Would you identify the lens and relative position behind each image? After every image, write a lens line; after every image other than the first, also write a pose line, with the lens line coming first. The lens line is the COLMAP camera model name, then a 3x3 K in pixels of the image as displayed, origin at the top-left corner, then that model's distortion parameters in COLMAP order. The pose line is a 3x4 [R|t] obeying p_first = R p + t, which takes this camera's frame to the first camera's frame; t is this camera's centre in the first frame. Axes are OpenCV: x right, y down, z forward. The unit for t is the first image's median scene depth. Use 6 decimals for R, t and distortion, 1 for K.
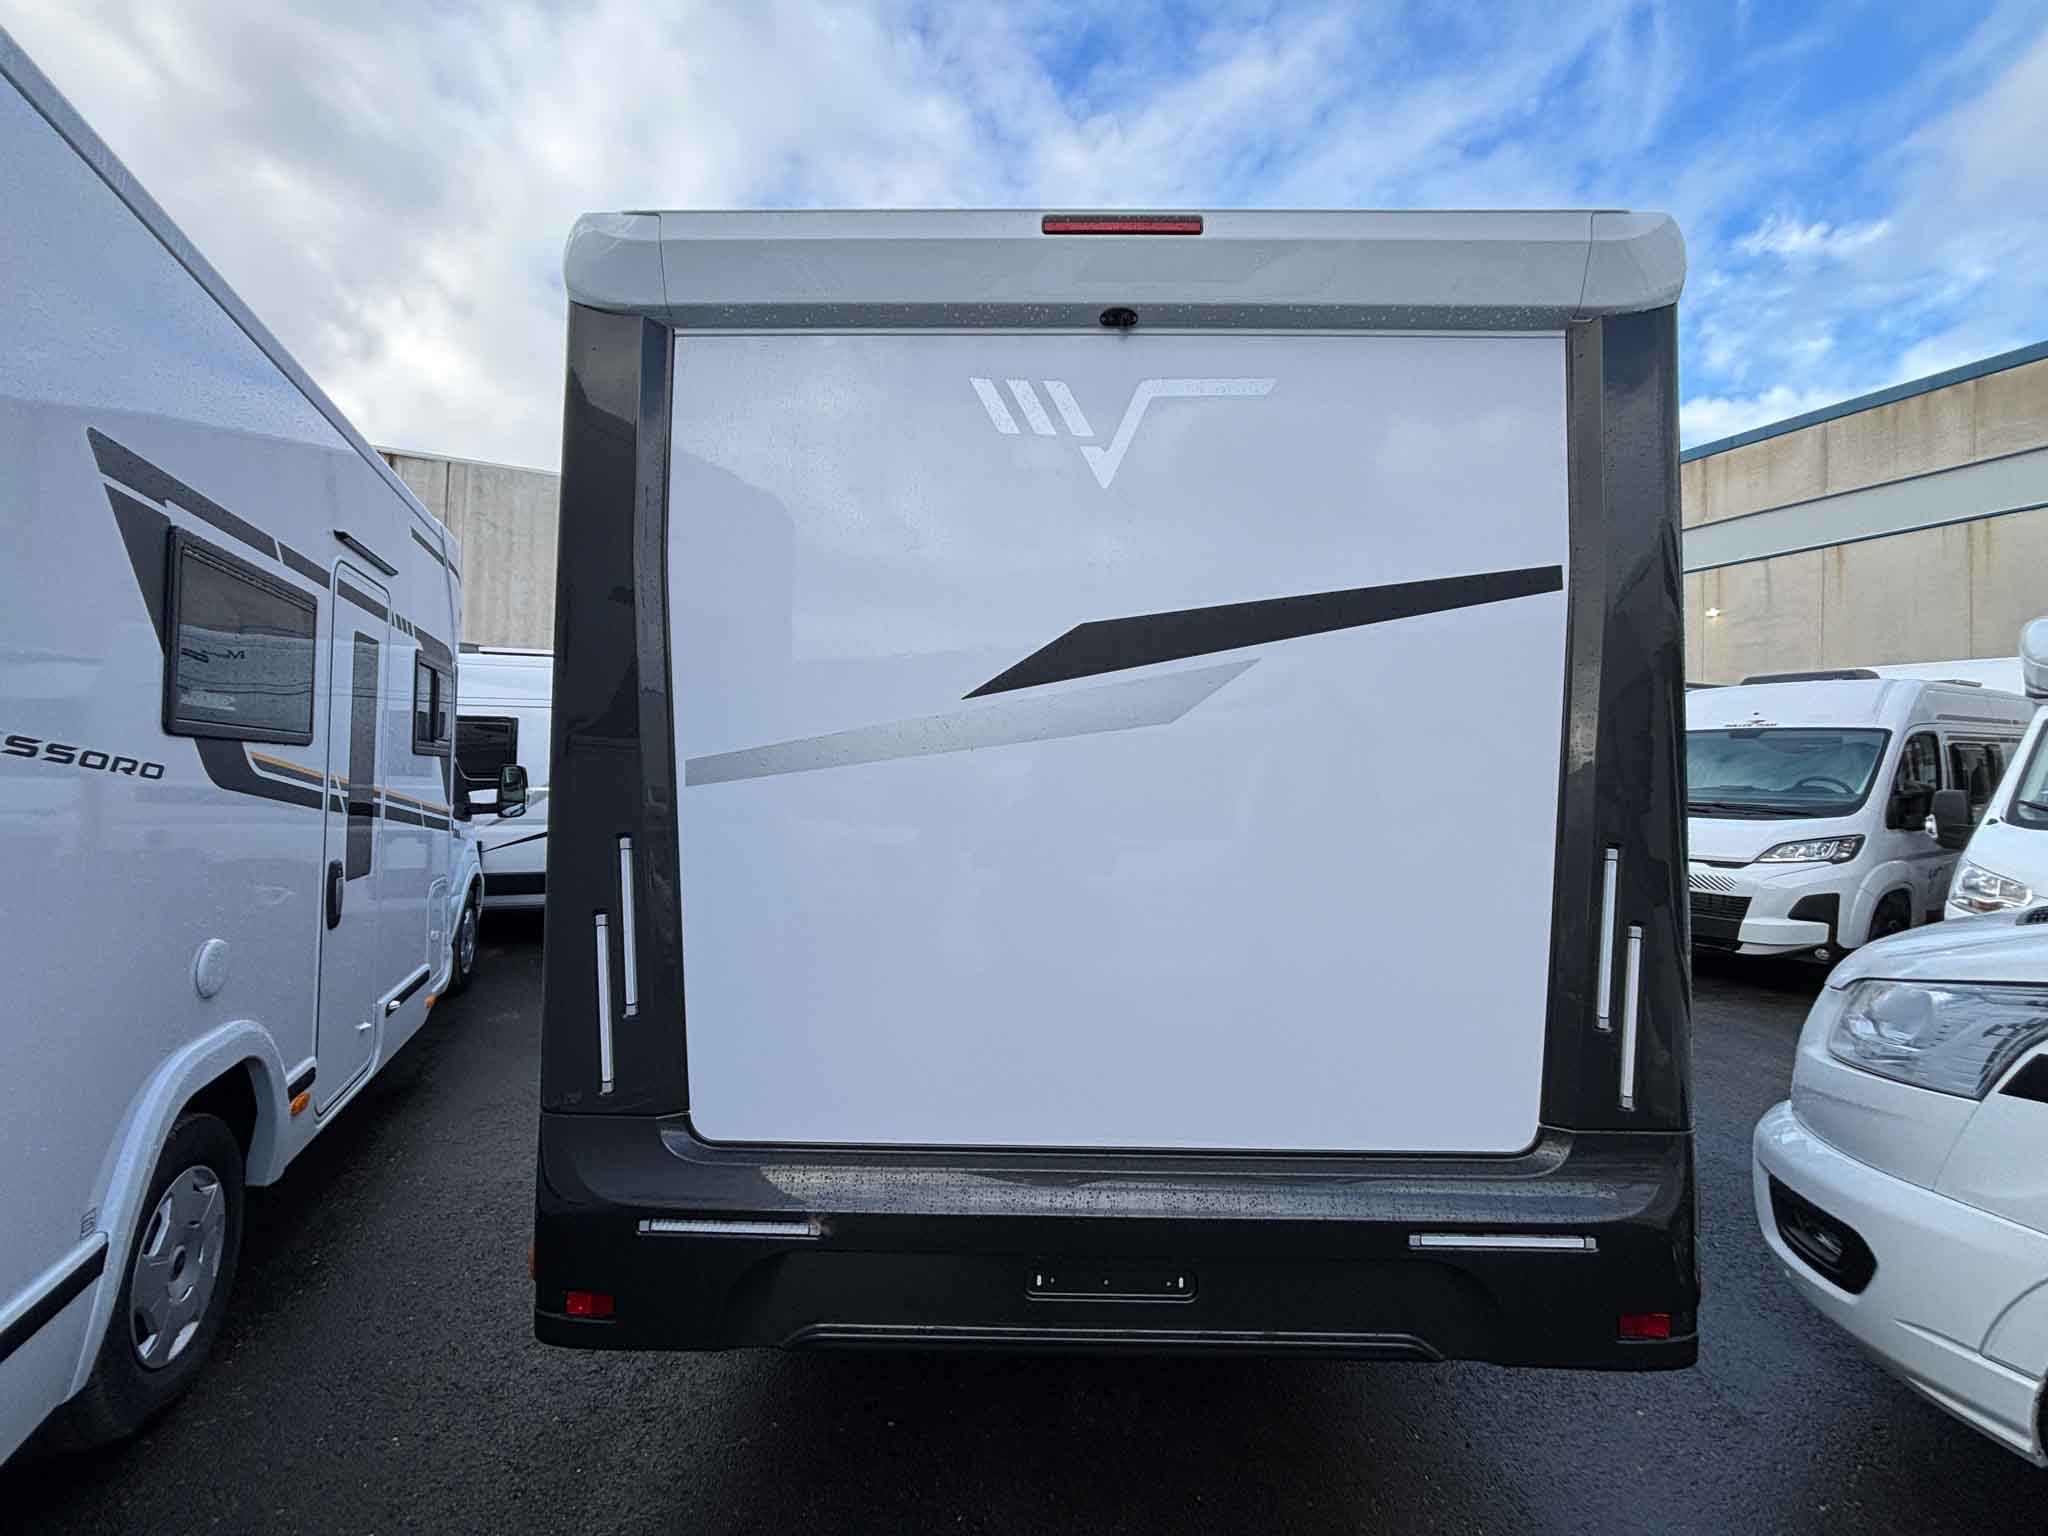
lens RADIAL K [[828.5, 0, 1012.6], [0, 828.5, 763.3], [0, 0, 1]] dist [-0.002487, -0.000074]
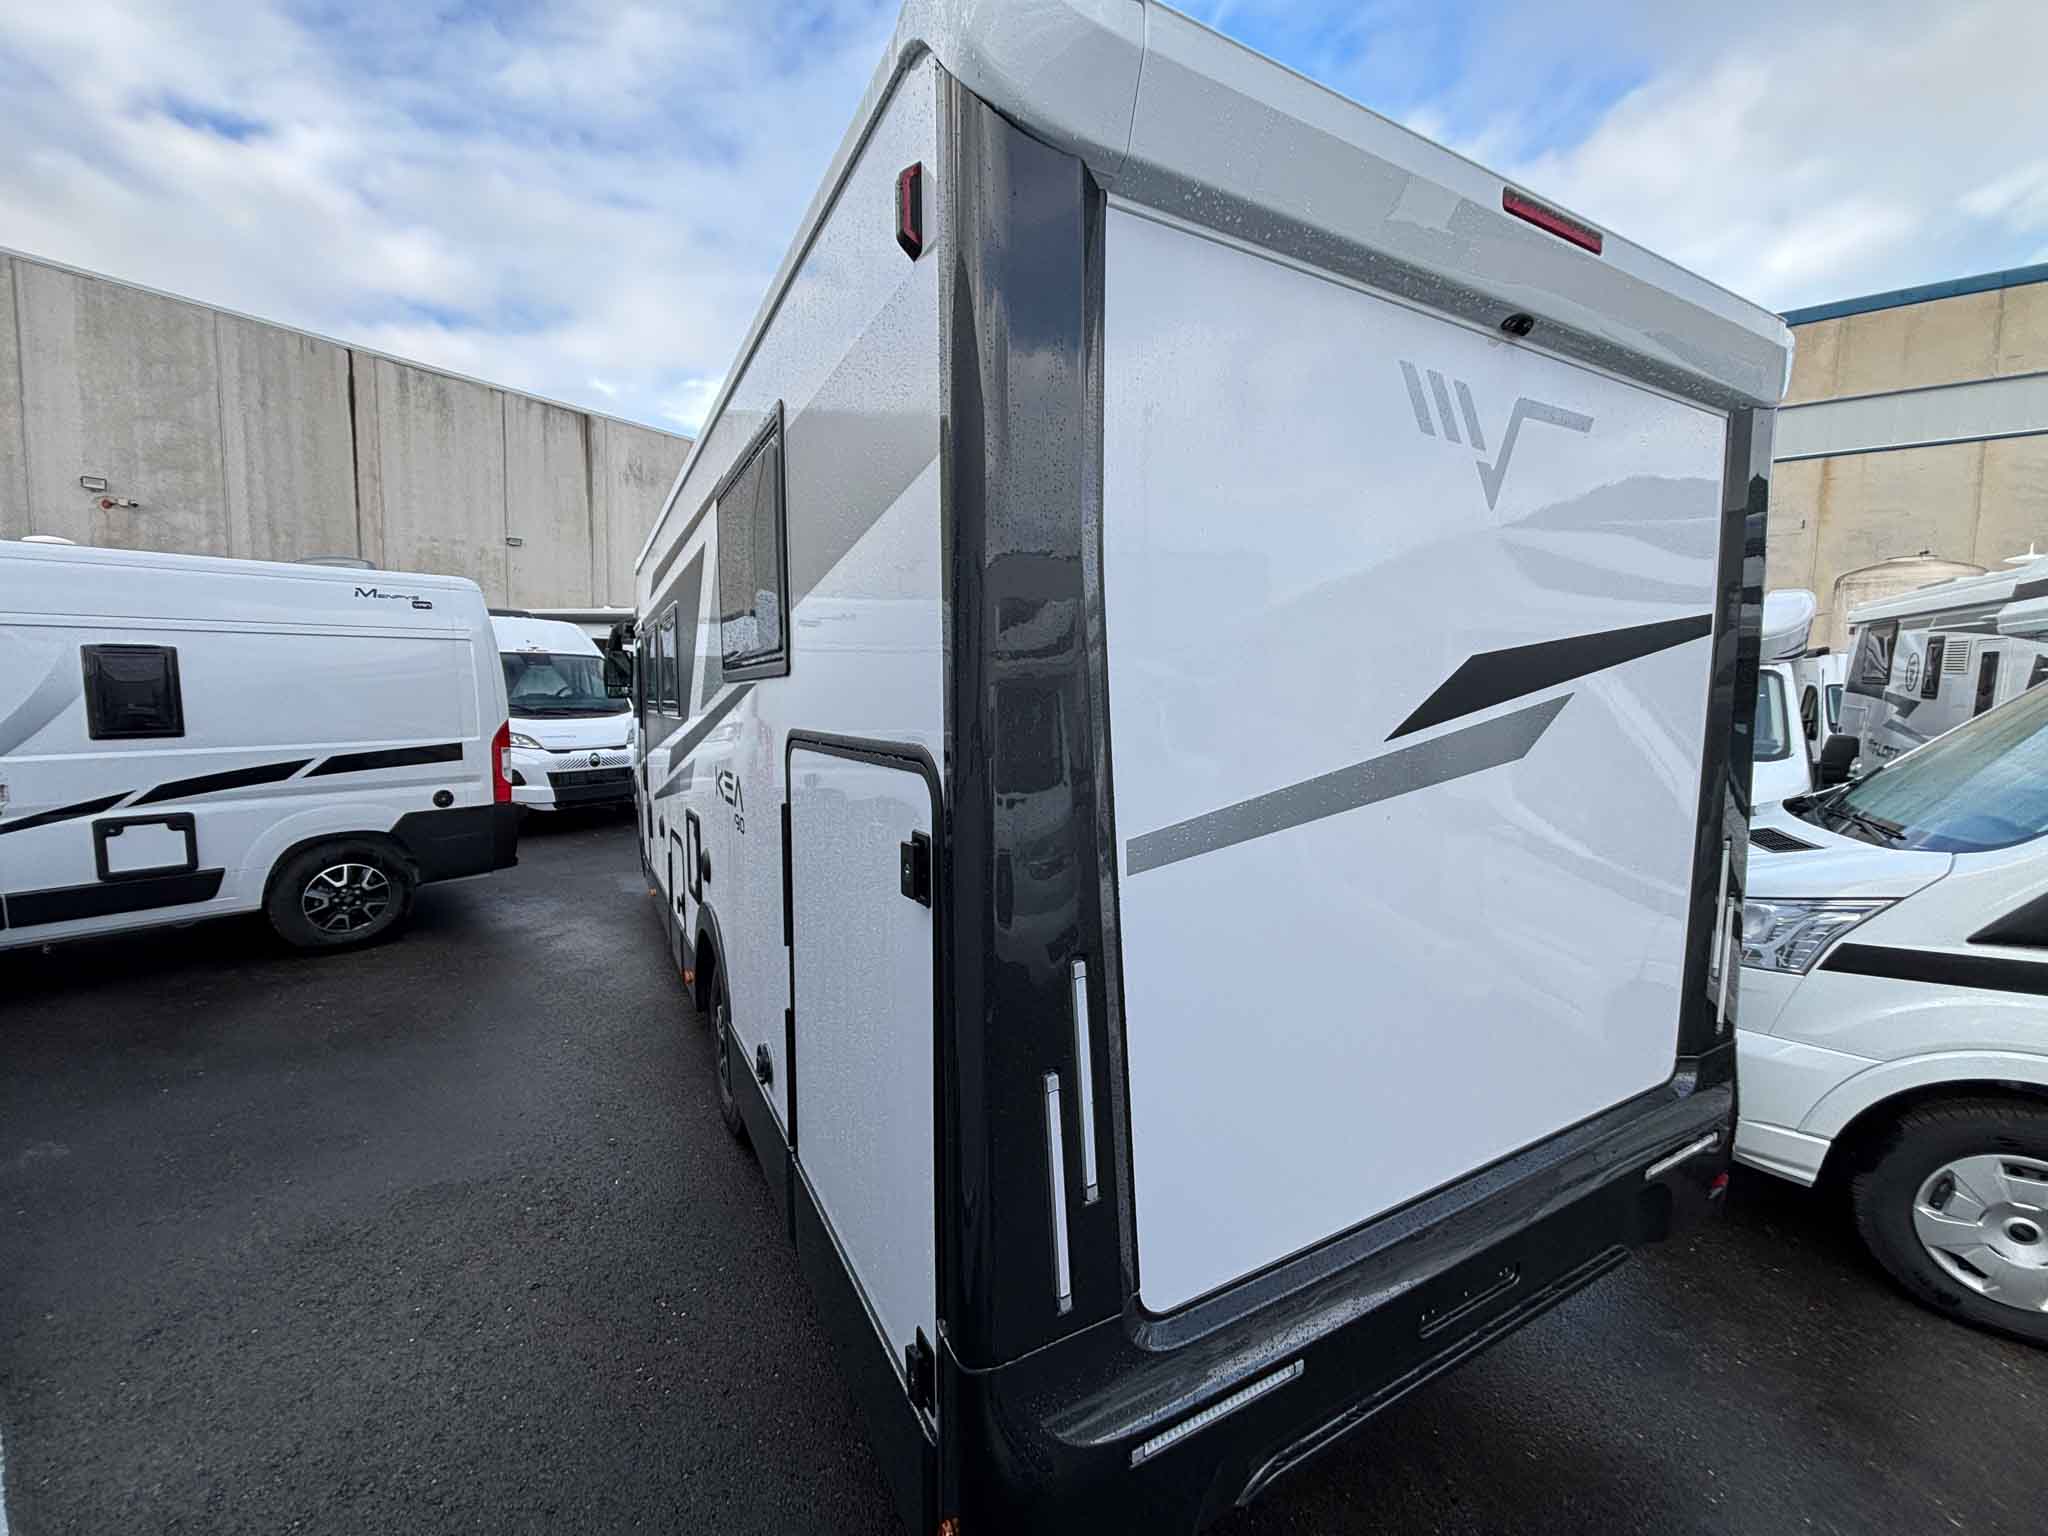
lens RADIAL K [[828.5, 0, 1029.1], [0, 828.5, 760.0], [0, 0, 1]] dist [-0.002487, -0.000074]
pose [[0.863970, -0.050610, 0.500993, -0.836599], [-0.005341, 0.993959, 0.109621, -0.153778], [-0.503514, -0.097385, 0.858481, 0.437091]]
